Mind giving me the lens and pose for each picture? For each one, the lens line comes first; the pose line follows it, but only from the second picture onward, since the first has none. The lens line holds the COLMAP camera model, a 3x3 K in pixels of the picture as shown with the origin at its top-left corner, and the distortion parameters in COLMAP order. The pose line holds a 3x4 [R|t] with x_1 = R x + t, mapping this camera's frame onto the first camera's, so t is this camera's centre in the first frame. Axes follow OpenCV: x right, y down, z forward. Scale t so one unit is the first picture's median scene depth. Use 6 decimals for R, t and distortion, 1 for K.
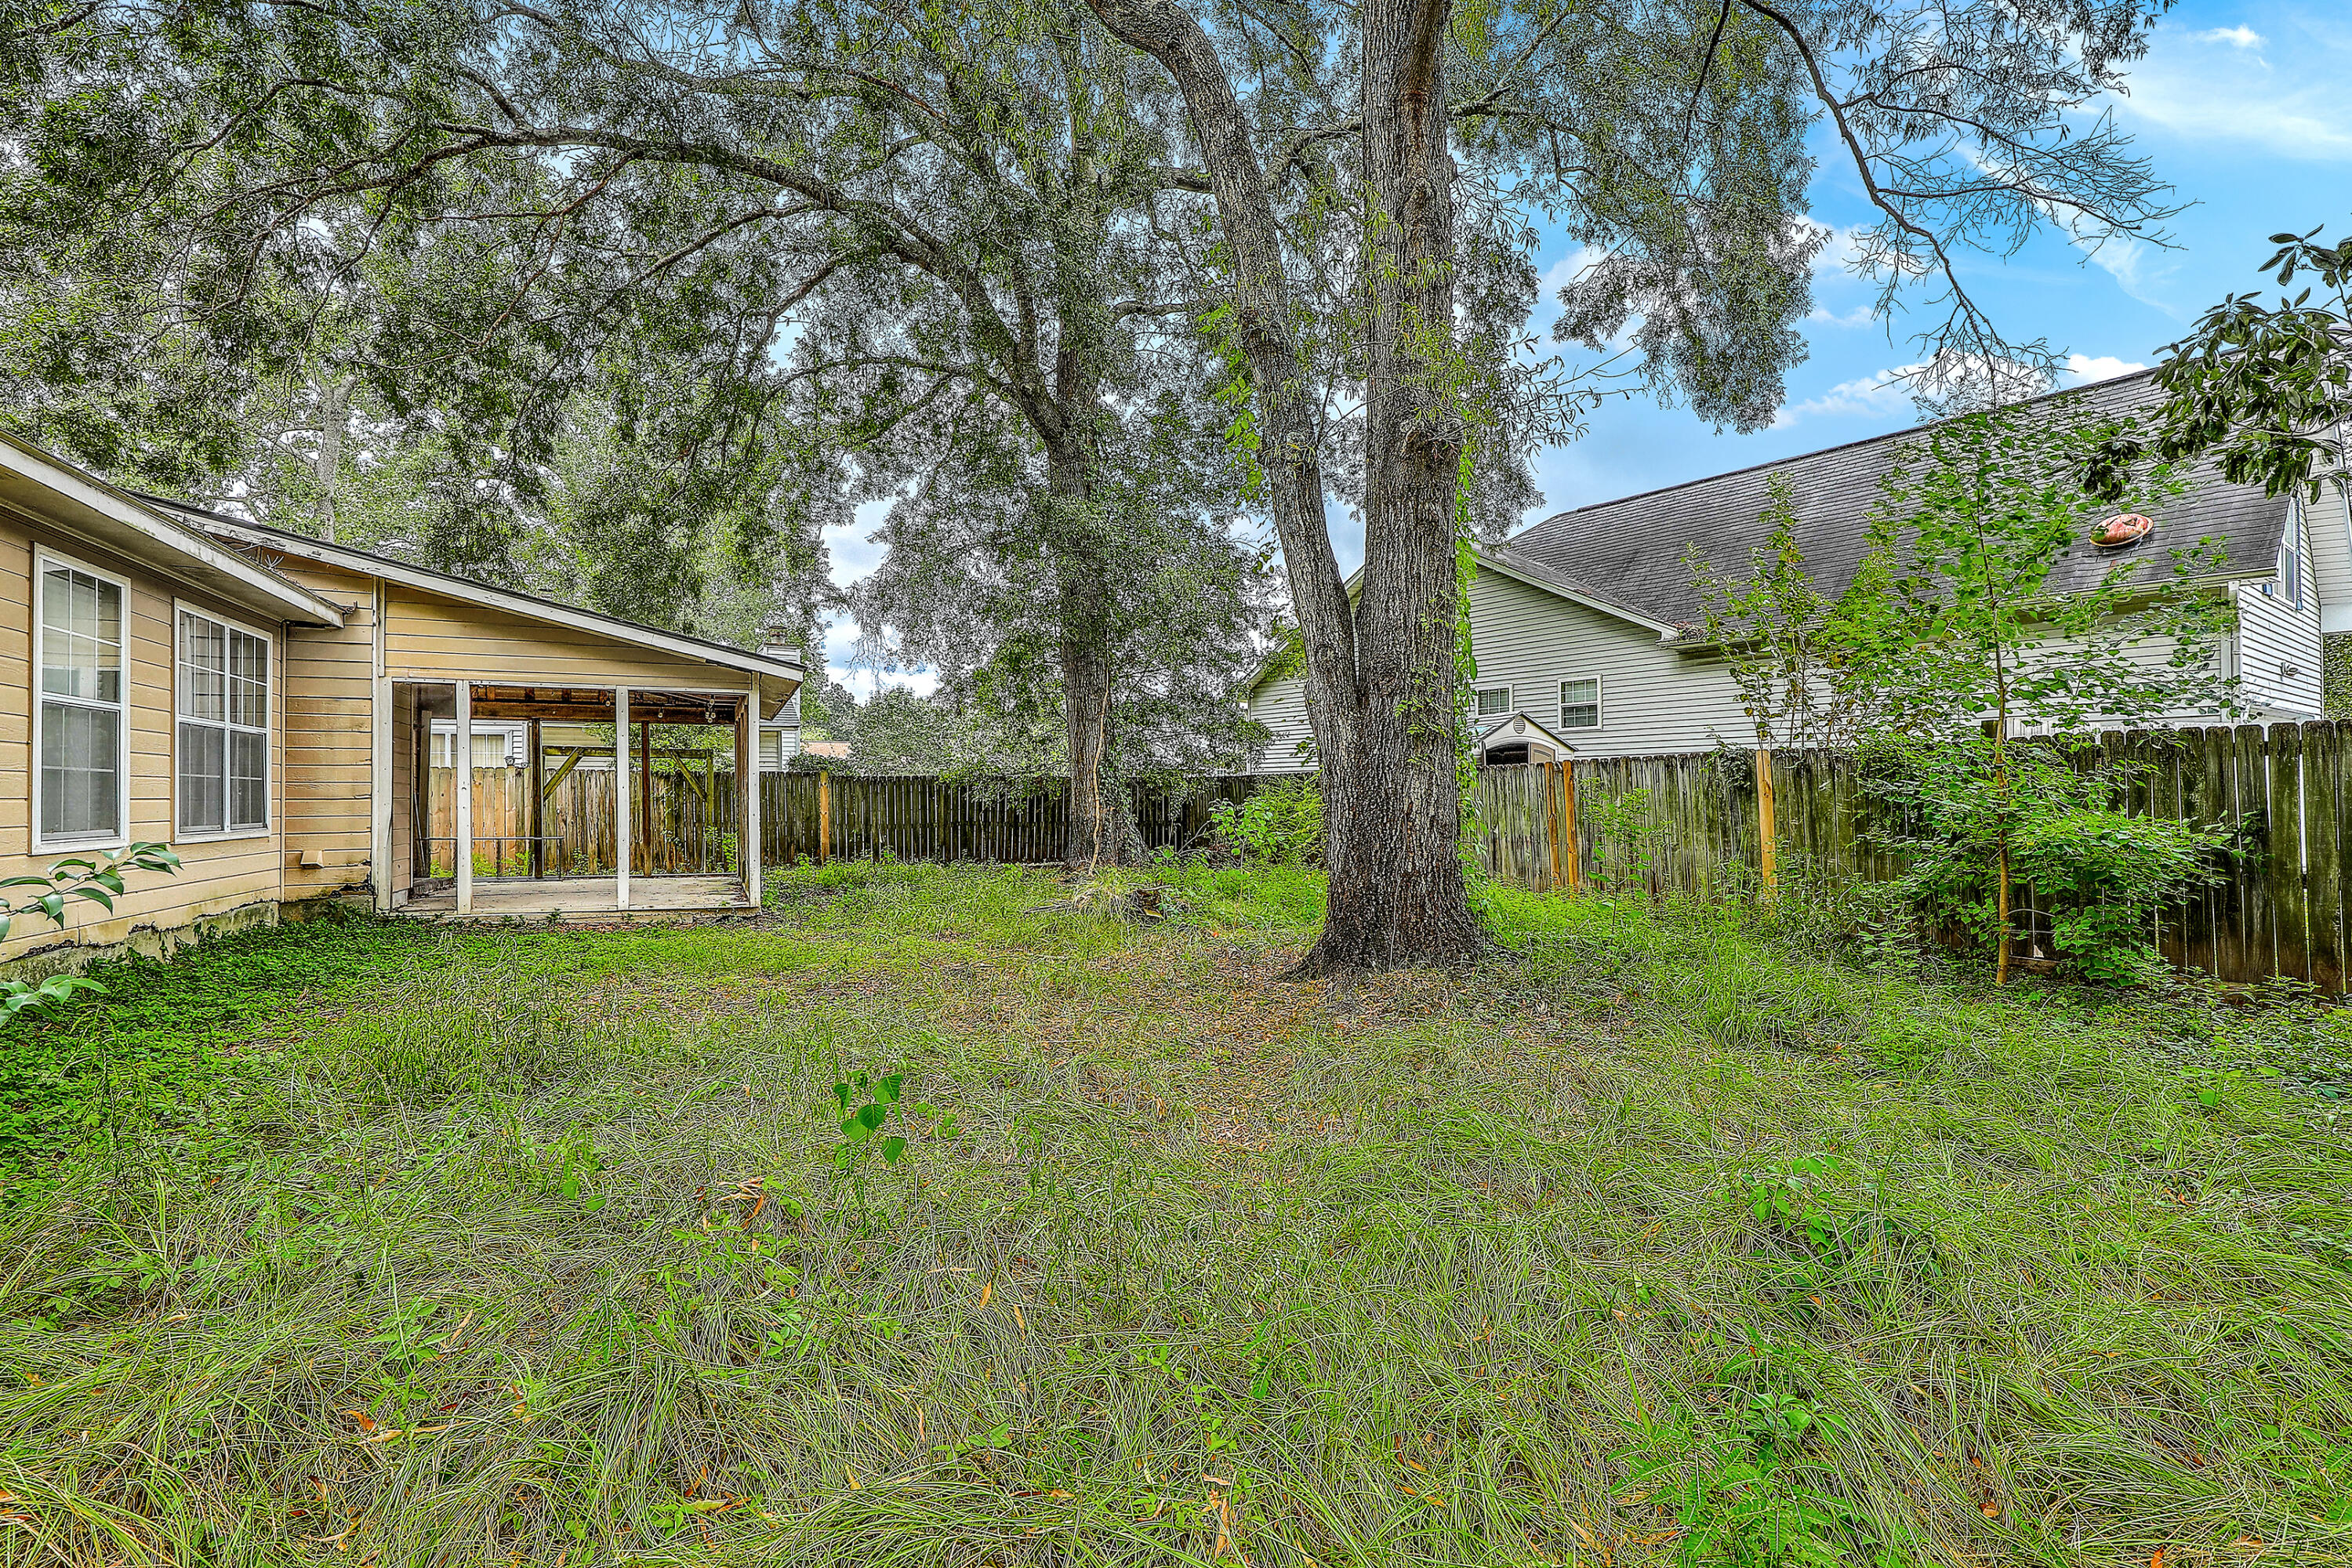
lens RADIAL K [[1071.5, 0, 1180.1], [0, 1071.5, 785.9], [0, 0, 1]] dist [-0.003159, -0.000104]
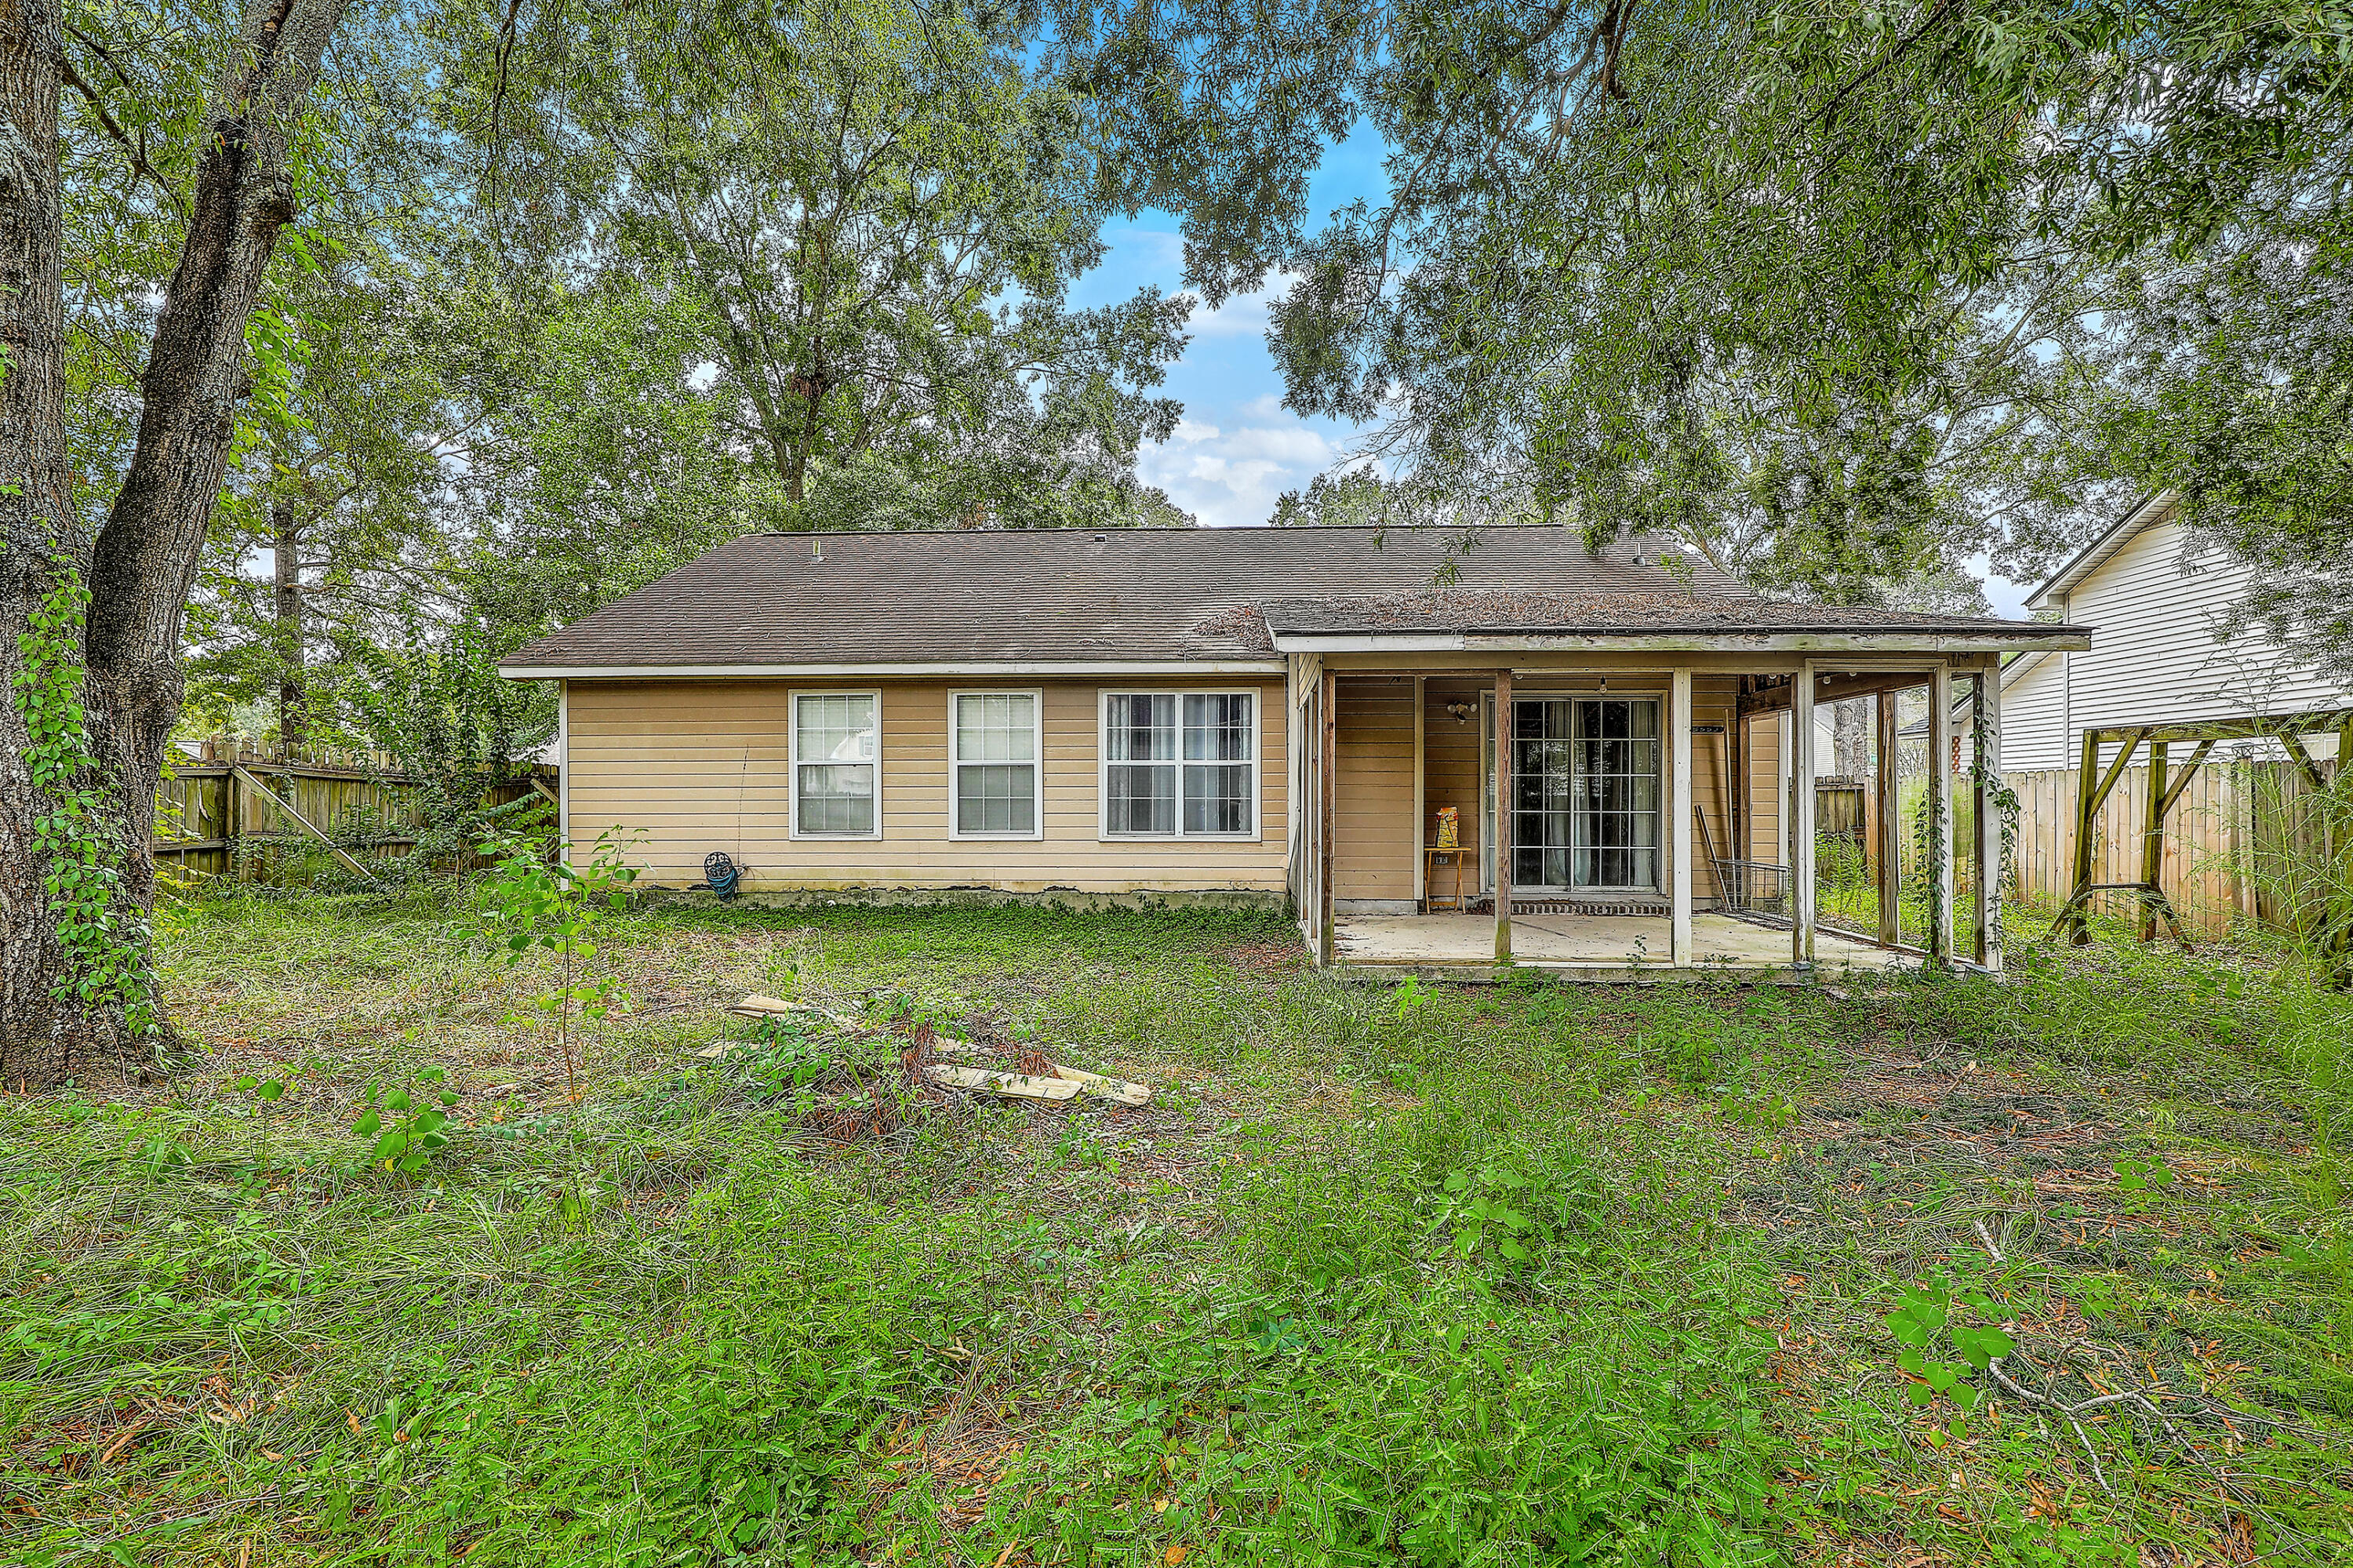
lens RADIAL K [[1072.0, 0, 1203.7], [0, 1072.0, 834.9], [0, 0, 1]] dist [-0.003159, -0.000104]
pose [[-0.460096, 0.000586, -0.887869, 0.332877], [0.010377, 0.999935, -0.004717, 0.042319], [0.887808, -0.011384, -0.460073, 1.484051]]
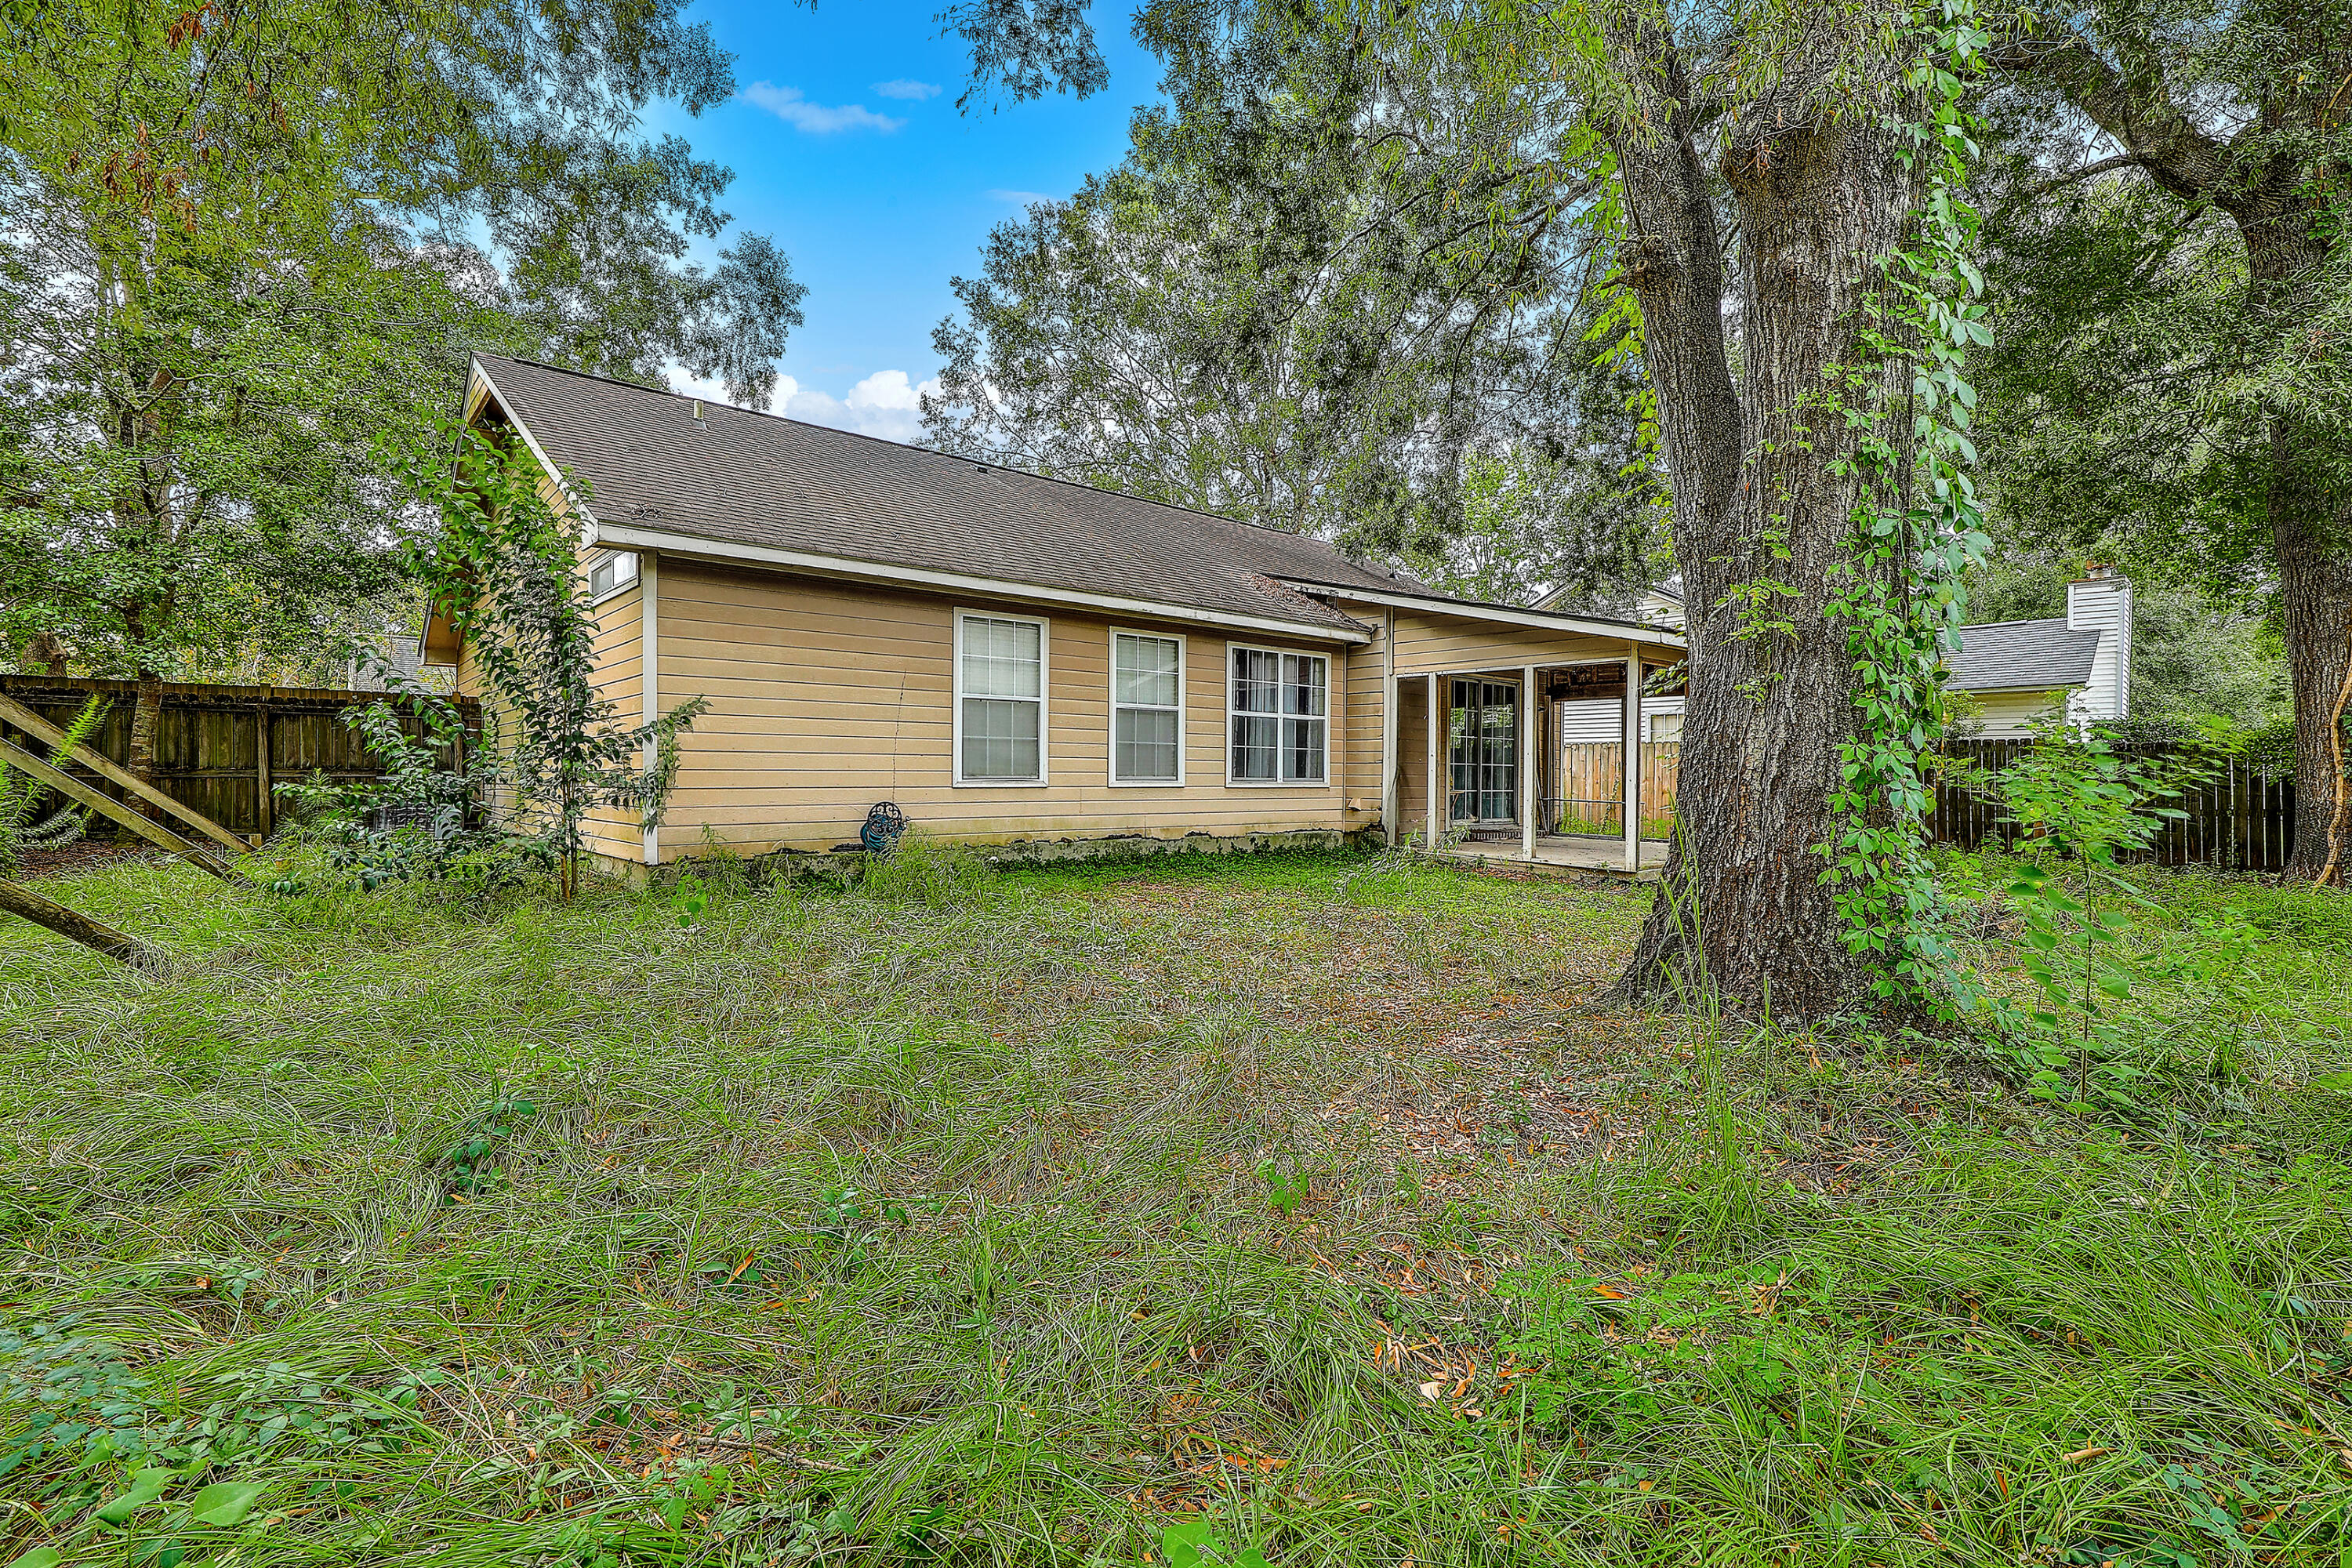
lens RADIAL K [[1071.5, 0, 1178.1], [0, 1071.5, 773.6], [0, 0, 1]] dist [-0.003159, -0.000104]
pose [[0.288179, 0.011068, -0.957513, 0.517106], [-0.002560, 0.999939, 0.010788, 0.011381], [0.957573, -0.000657, 0.288190, 0.345536]]
